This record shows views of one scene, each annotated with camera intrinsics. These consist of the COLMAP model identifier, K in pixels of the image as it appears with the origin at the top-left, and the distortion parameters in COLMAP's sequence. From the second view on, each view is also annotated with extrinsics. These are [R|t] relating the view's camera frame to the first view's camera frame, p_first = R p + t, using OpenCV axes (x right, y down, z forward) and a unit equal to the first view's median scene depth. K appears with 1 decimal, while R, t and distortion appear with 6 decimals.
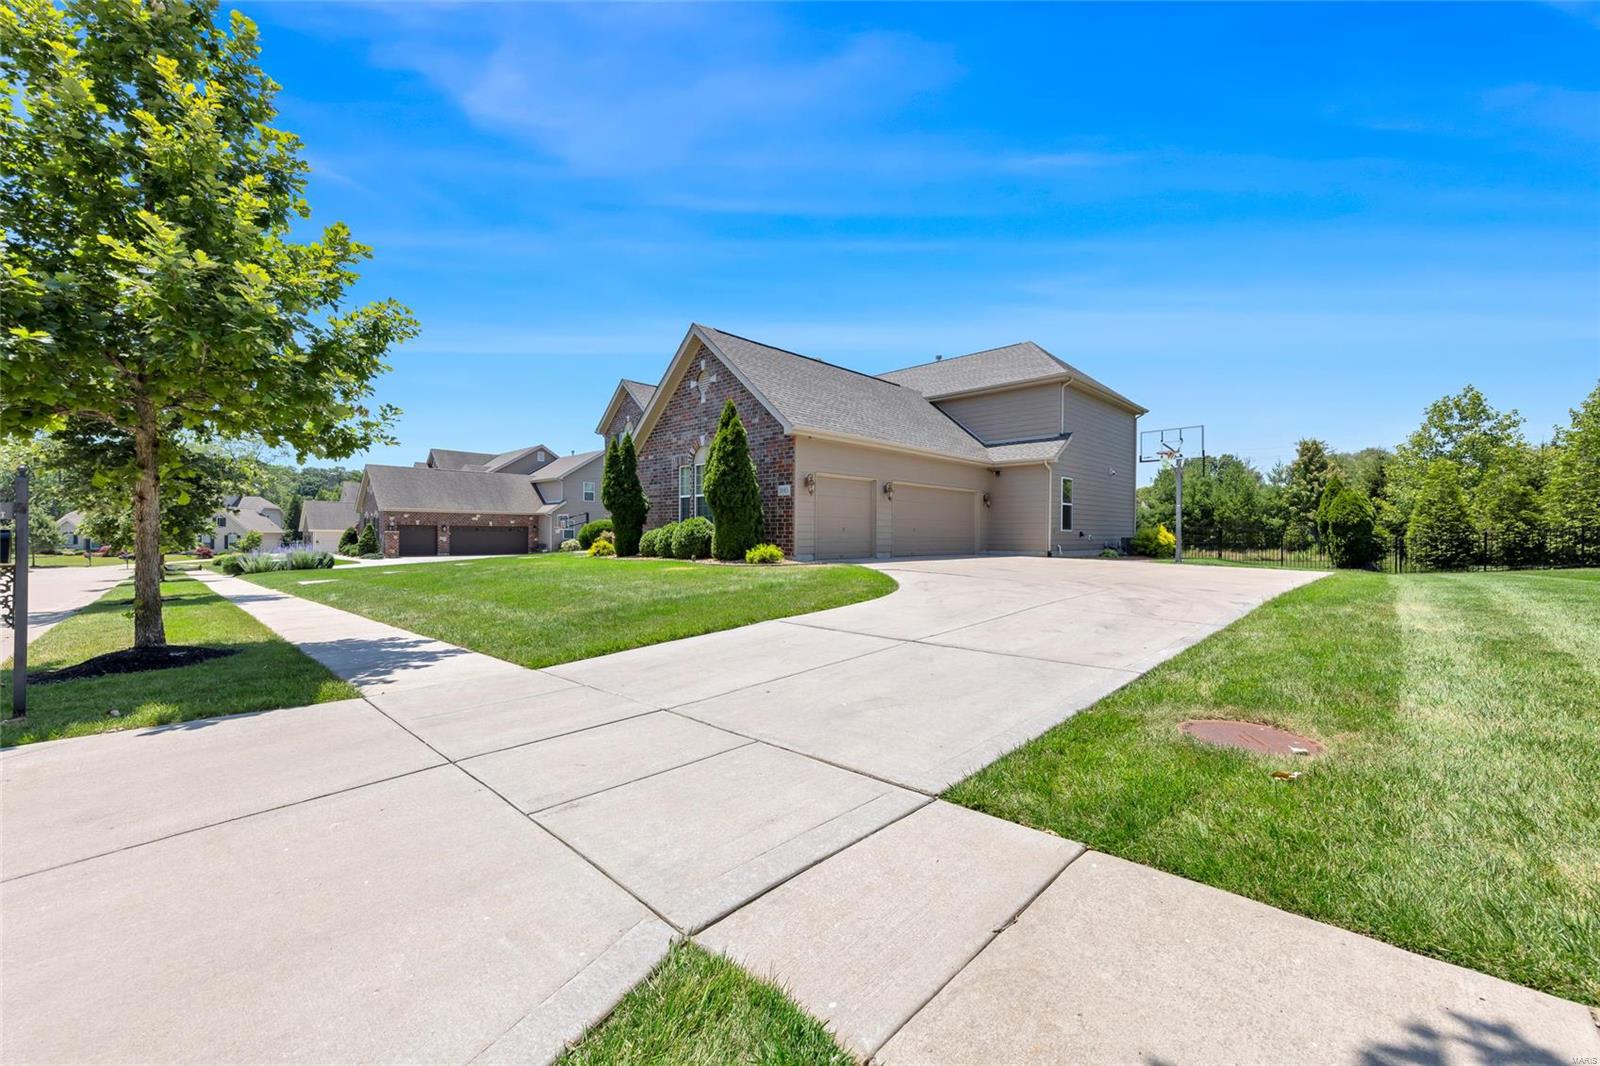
lens RADIAL K [[627.6, 0, 804.0], [0, 627.6, 534.9], [0, 0, 1]] dist [0.007188, 0.000044]
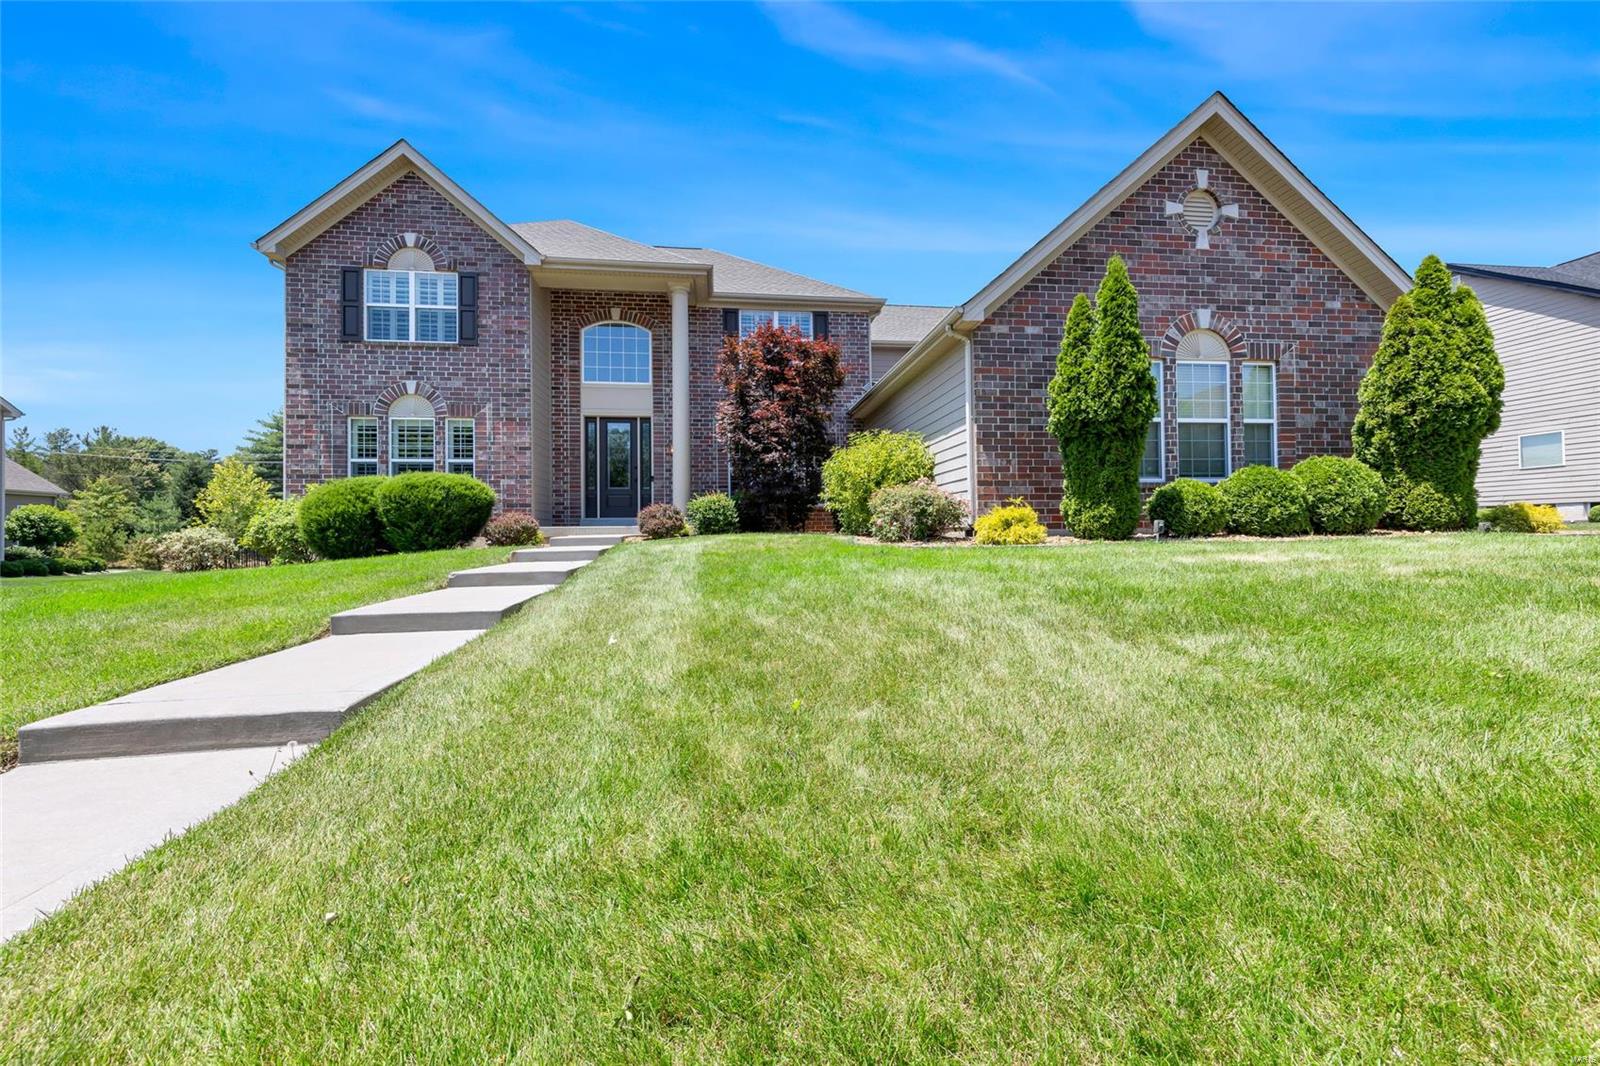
lens RADIAL K [[627.6, 0, 806.8], [0, 627.6, 521.9], [0, 0, 1]] dist [0.007188, 0.000044]
pose [[0.612928, 0.001110, 0.790138, -0.794214], [0.015855, 0.999780, -0.013703, 0.026373], [-0.789980, 0.020926, 0.612776, 0.938575]]
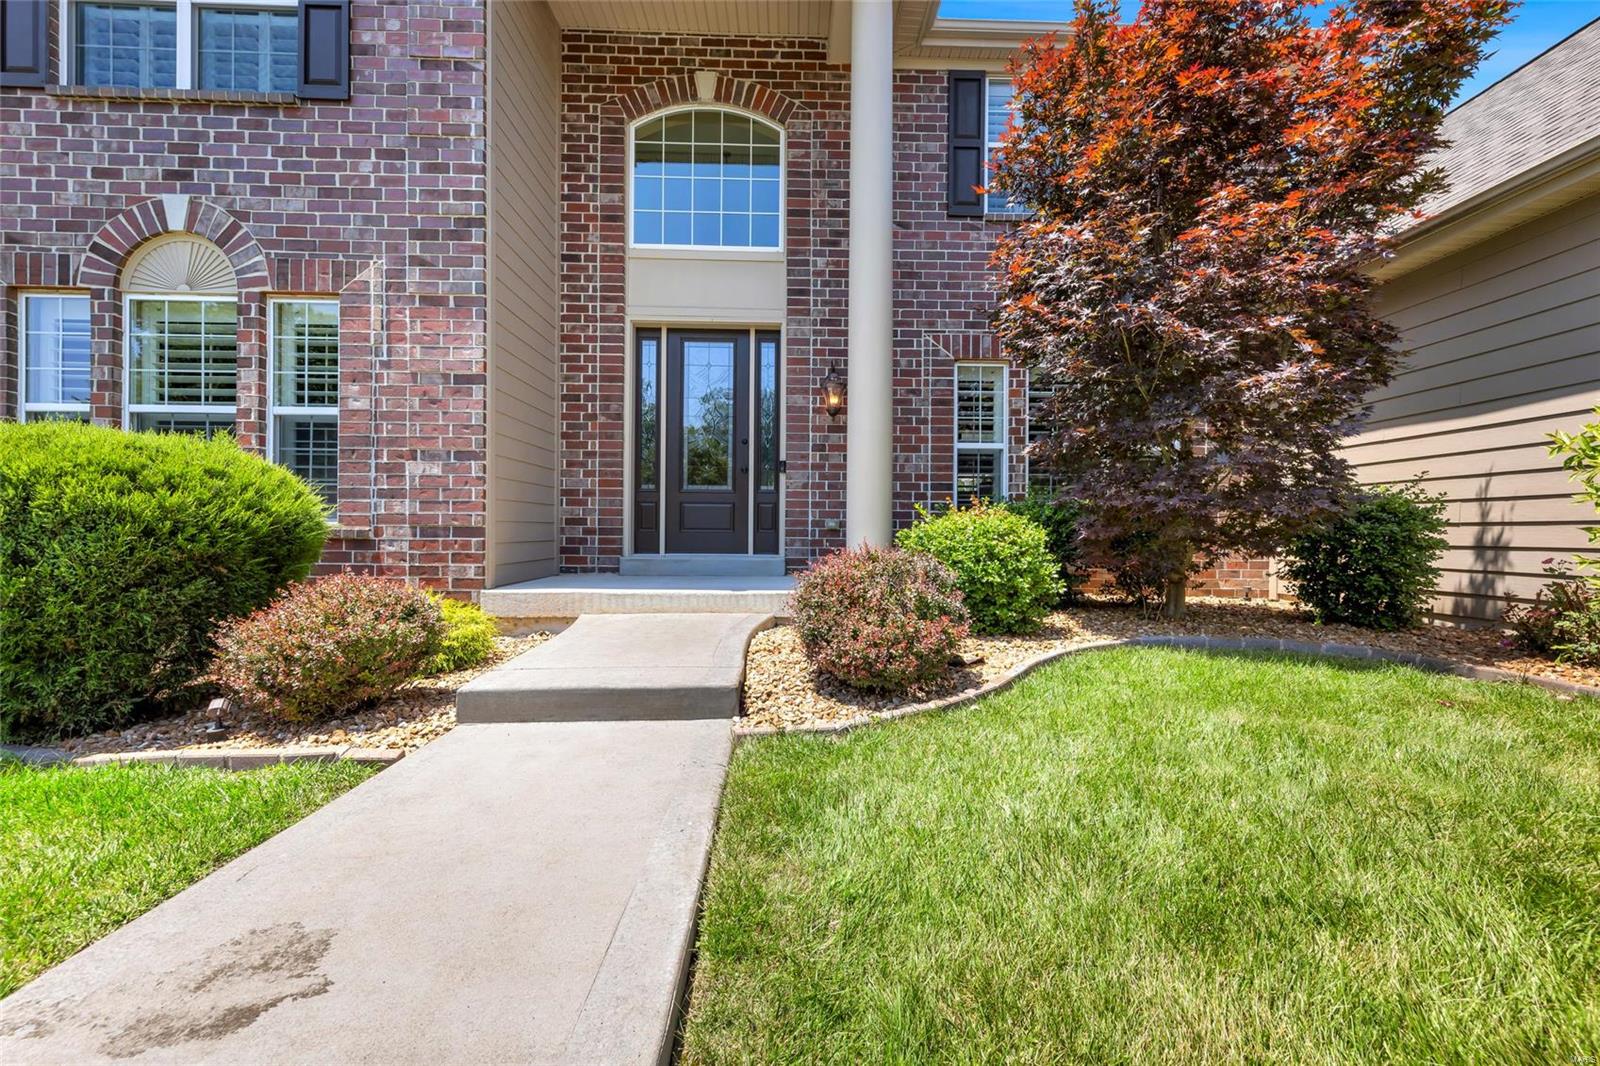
lens RADIAL K [[627.6, 0, 808.8], [0, 627.6, 527.8], [0, 0, 1]] dist [0.007188, 0.000044]
pose [[0.688891, 0.004130, 0.724854, -0.503573], [-0.001978, 0.999991, -0.003818, -0.010373], [-0.724863, 0.001197, 0.688892, 1.364093]]
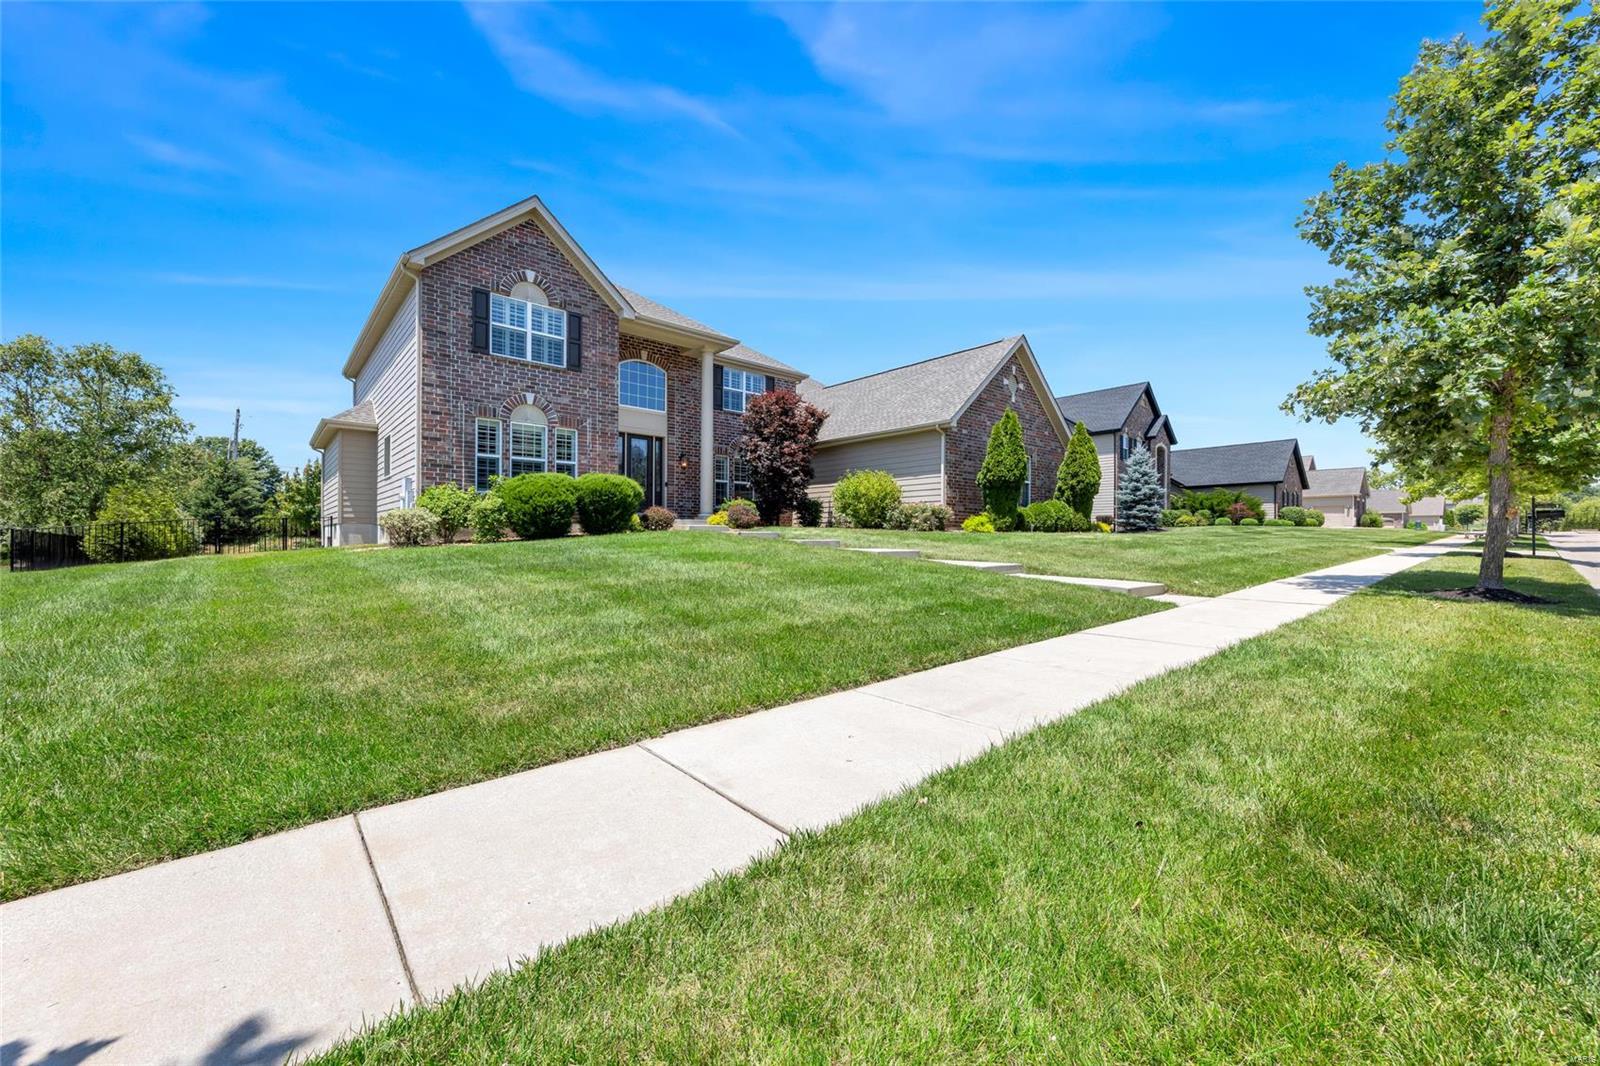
lens RADIAL K [[627.6, 0, 804.1], [0, 627.6, 536.0], [0, 0, 1]] dist [0.007188, 0.000044]
pose [[0.069748, 0.001396, 0.997564, -1.362020], [-0.004992, 0.999987, -0.001051, 0.045194], [-0.997552, -0.004906, 0.069754, 1.304238]]
